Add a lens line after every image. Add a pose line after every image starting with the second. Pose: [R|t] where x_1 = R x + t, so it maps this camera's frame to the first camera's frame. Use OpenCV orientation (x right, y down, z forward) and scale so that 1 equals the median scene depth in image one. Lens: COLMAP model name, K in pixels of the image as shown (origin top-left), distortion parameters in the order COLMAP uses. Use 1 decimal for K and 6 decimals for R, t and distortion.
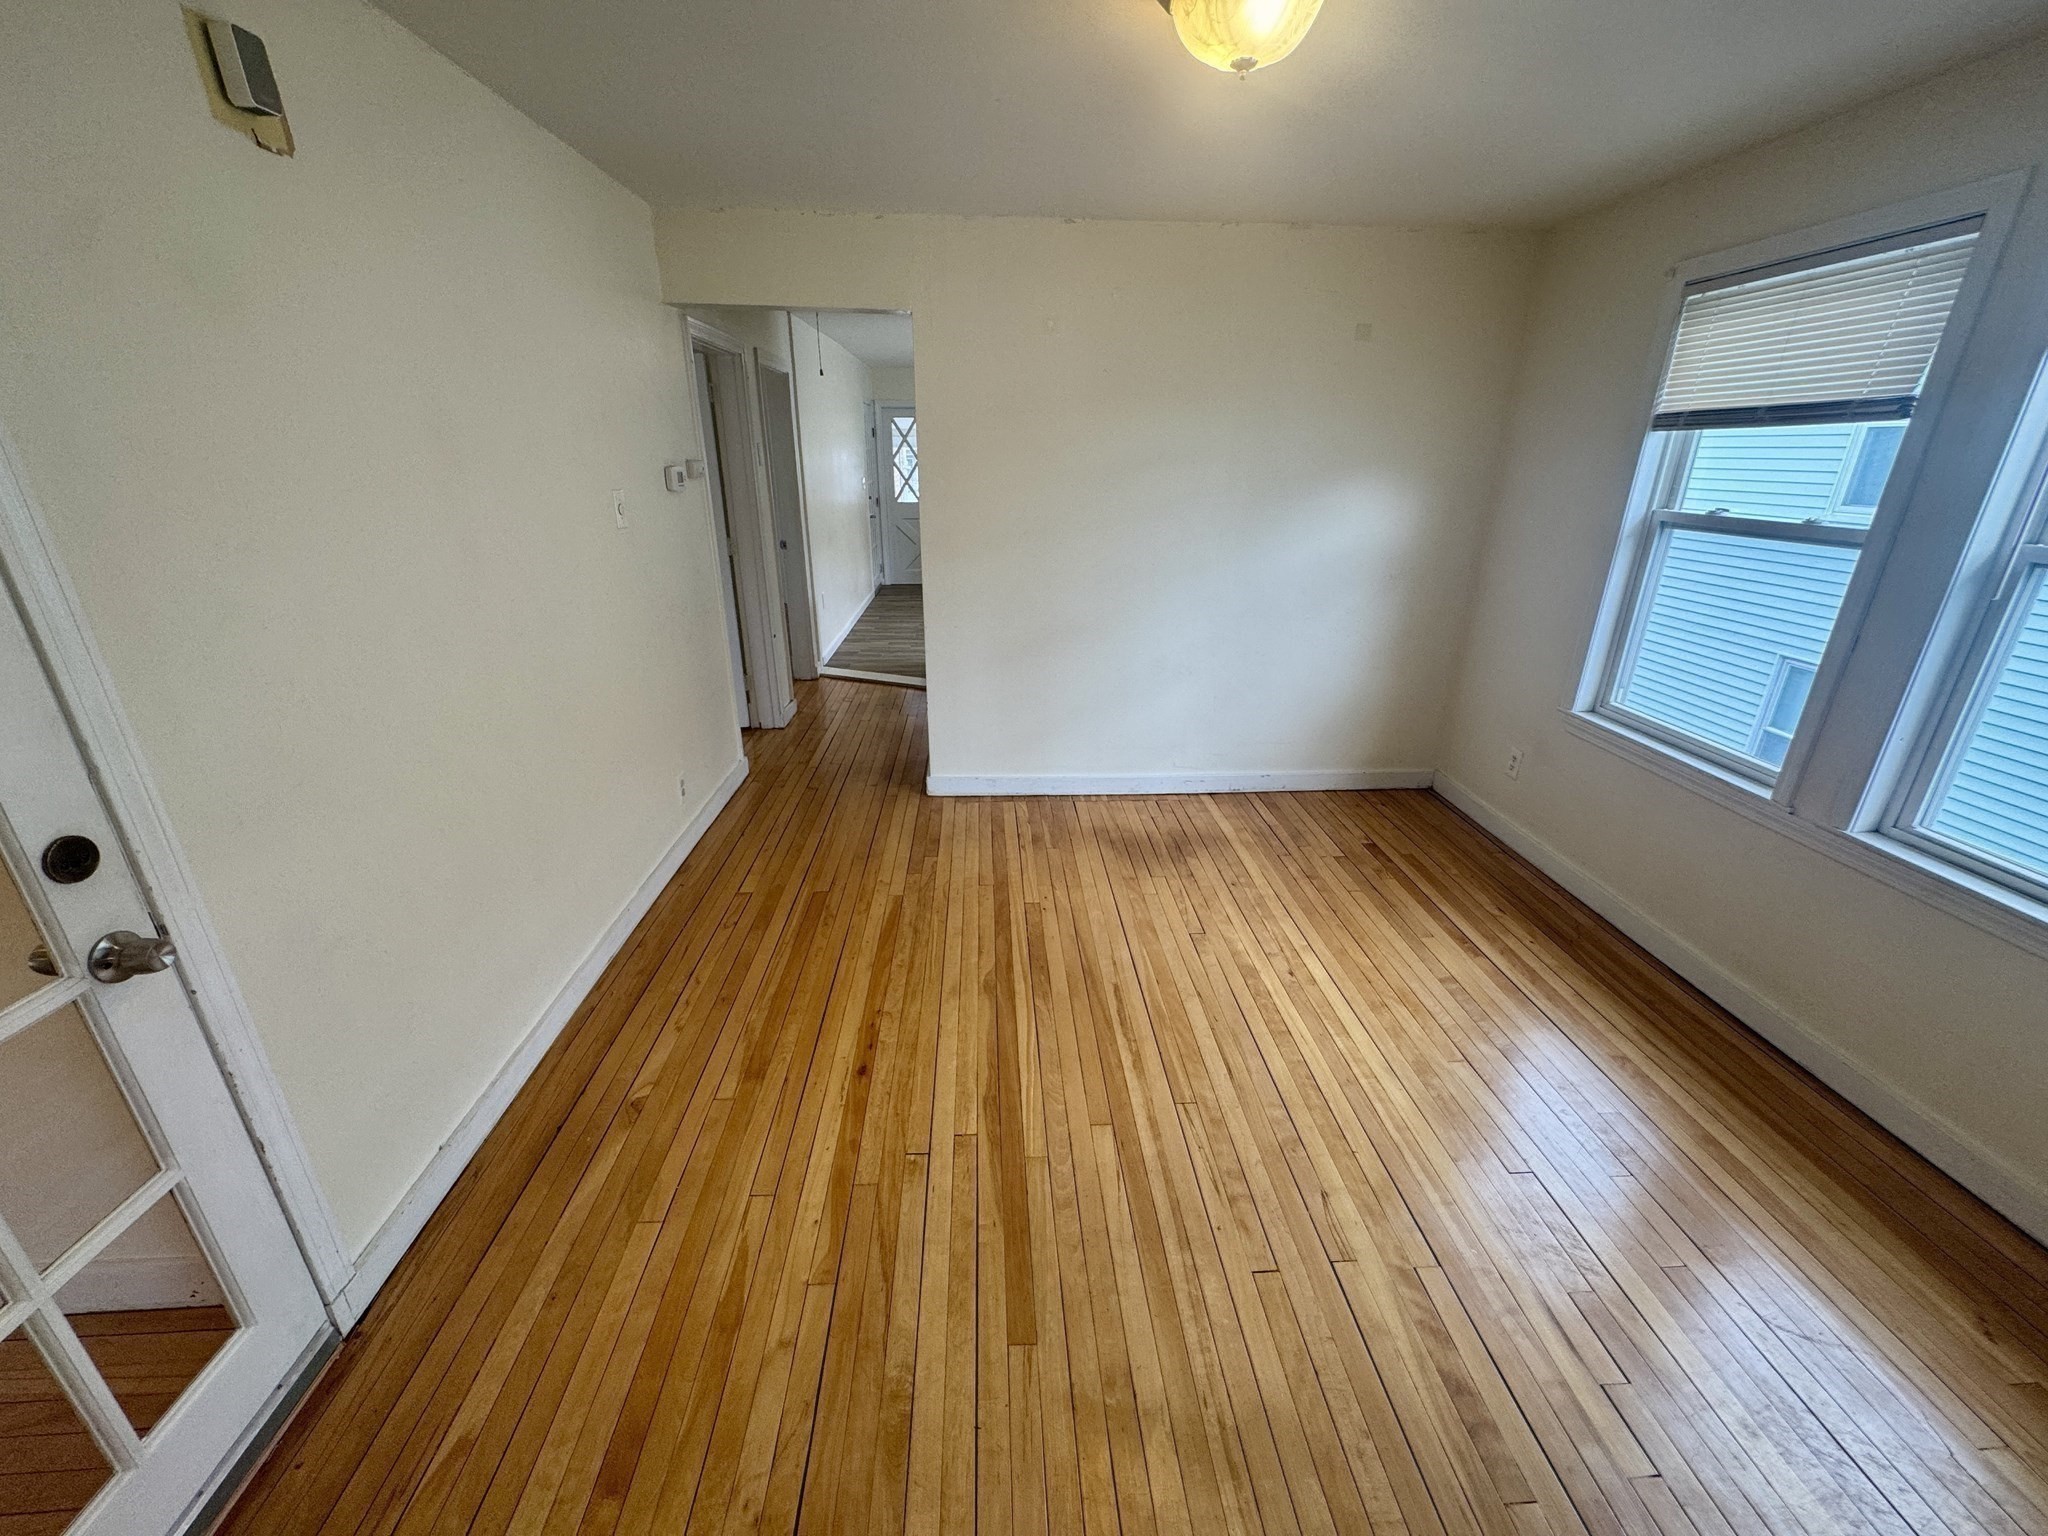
lens RADIAL K [[820.9, 0, 1031.1], [0, 820.9, 764.8], [0, 0, 1]] dist [-0.000183, 0.000146]
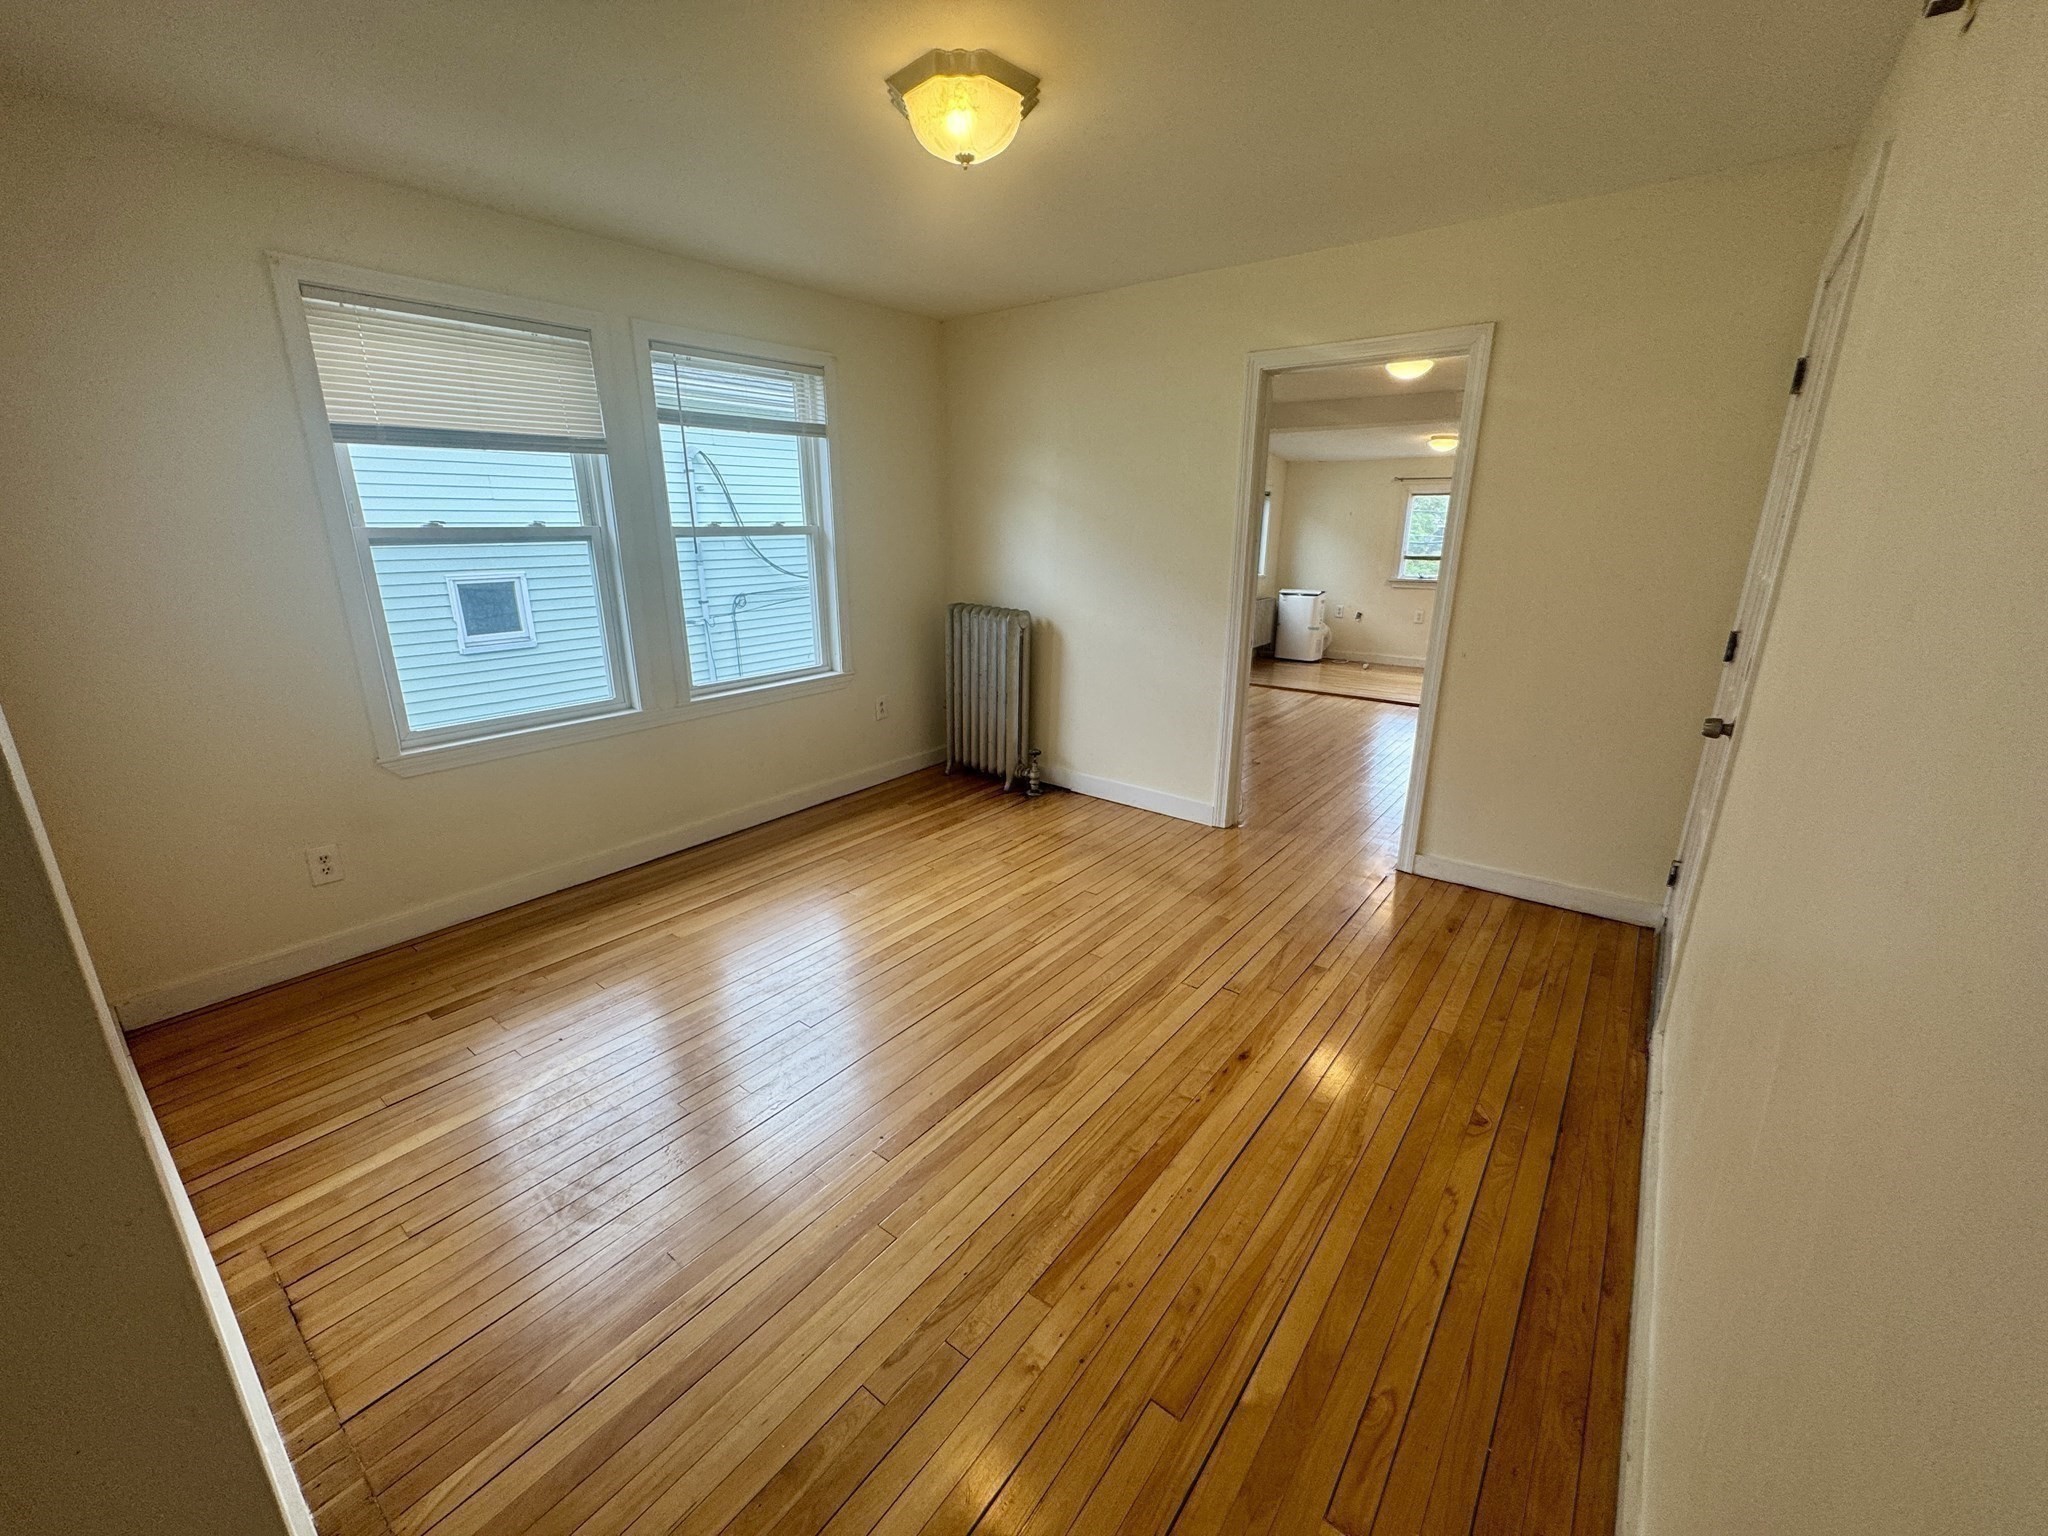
lens RADIAL K [[820.9, 0, 1025.8], [0, 820.9, 754.7], [0, 0, 1]] dist [-0.000183, 0.000146]
pose [[-0.752512, -0.183397, 0.632528, -0.540122], [0.236140, 0.821443, 0.519104, -0.485381], [-0.614788, 0.539997, -0.574839, 1.457637]]
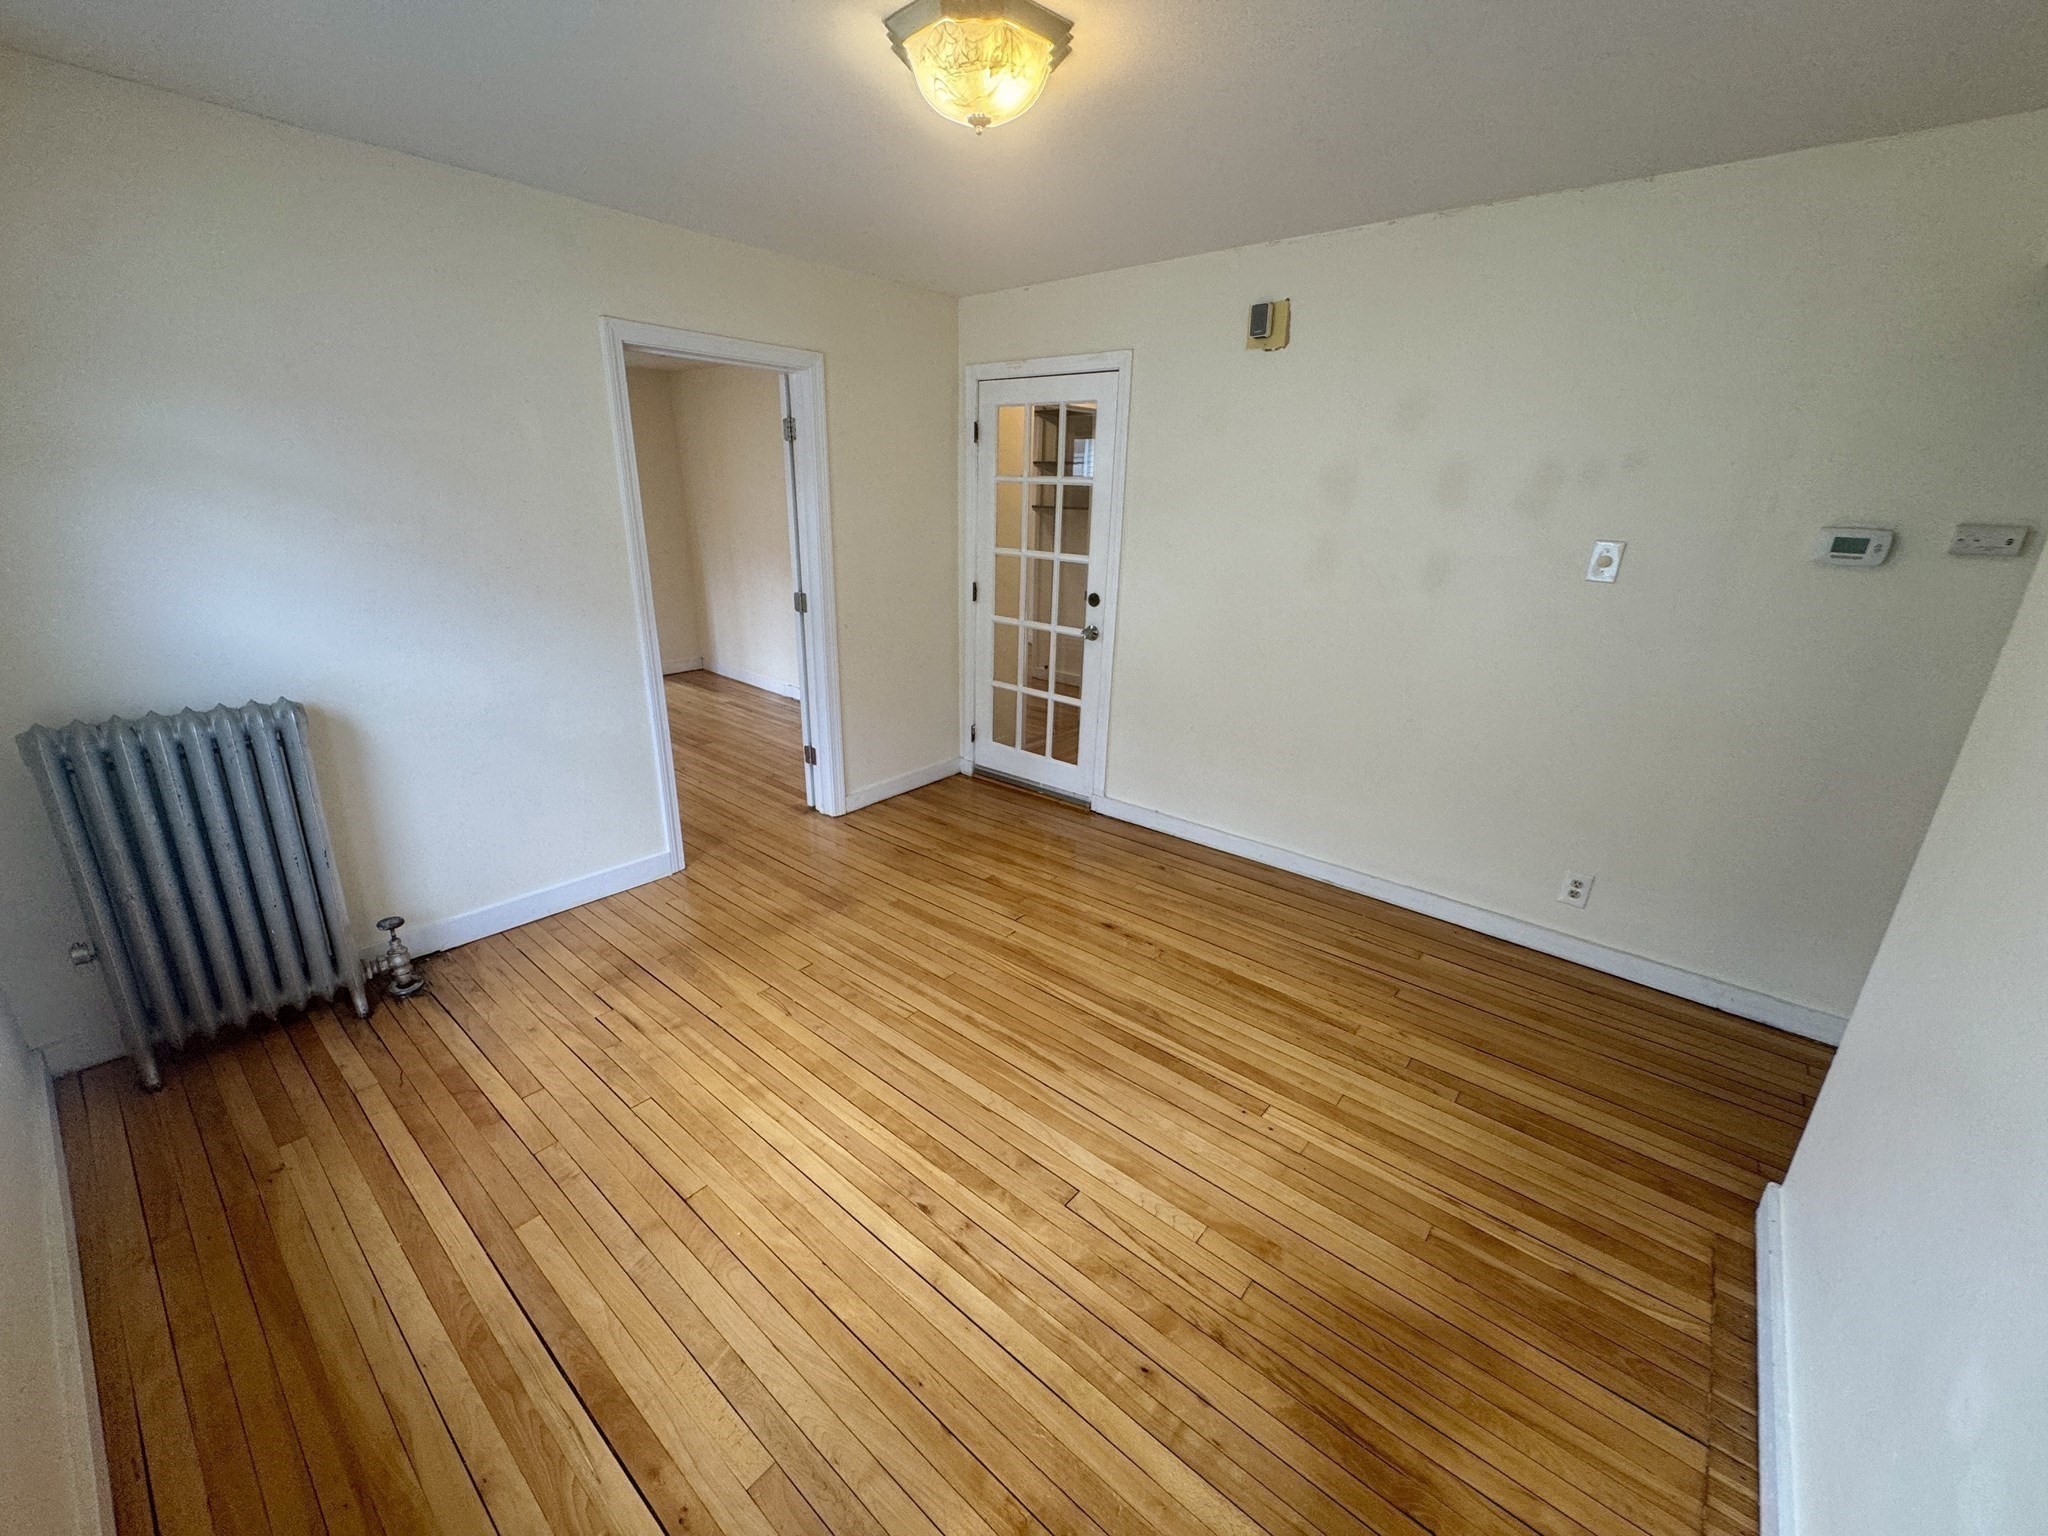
lens RADIAL K [[820.9, 0, 1008.9], [0, 820.9, 761.2], [0, 0, 1]] dist [-0.000183, 0.000146]
pose [[-0.691938, 0.214348, -0.689404, 0.760710], [-0.284647, 0.796559, 0.533358, -0.511112], [0.663475, 0.565287, -0.490155, 1.334463]]
